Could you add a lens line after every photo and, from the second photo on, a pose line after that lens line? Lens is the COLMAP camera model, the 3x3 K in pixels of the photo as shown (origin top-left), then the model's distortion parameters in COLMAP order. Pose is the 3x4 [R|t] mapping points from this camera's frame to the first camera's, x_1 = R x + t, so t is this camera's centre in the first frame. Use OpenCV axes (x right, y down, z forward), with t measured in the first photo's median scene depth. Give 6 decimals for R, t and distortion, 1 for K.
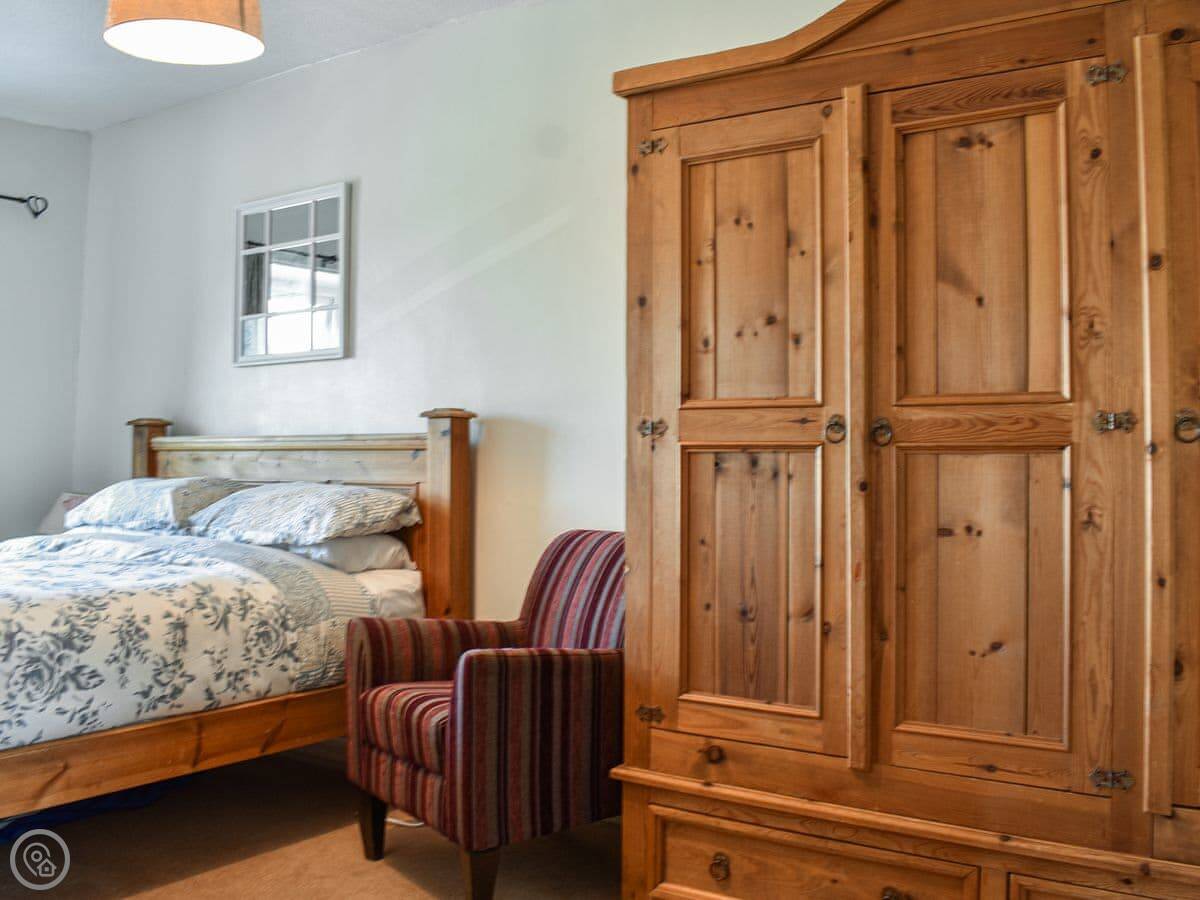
lens RADIAL K [[1143.7, 0, 598.0], [0, 1143.7, 432.3], [0, 0, 1]] dist [-0.071371, -0.004167]
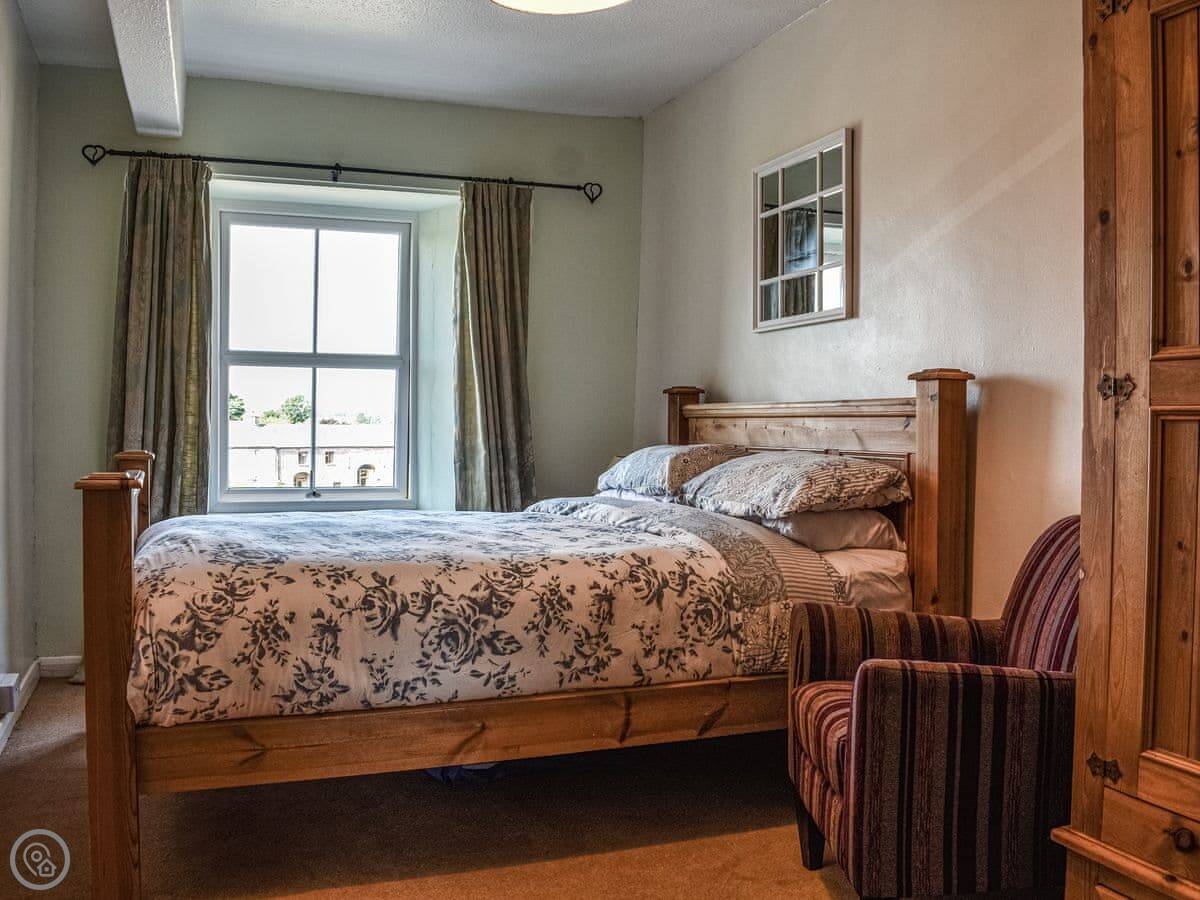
lens RADIAL K [[1072.3, 0, 600.0], [0, 1072.3, 450.0], [0, 0, 1]] dist [-0.088786, 0.013965]
pose [[0.829116, 0.013954, -0.558902, 0.134243], [0.012879, 0.998946, 0.044047, 0.002317], [0.558928, -0.043719, 0.828063, 0.223472]]
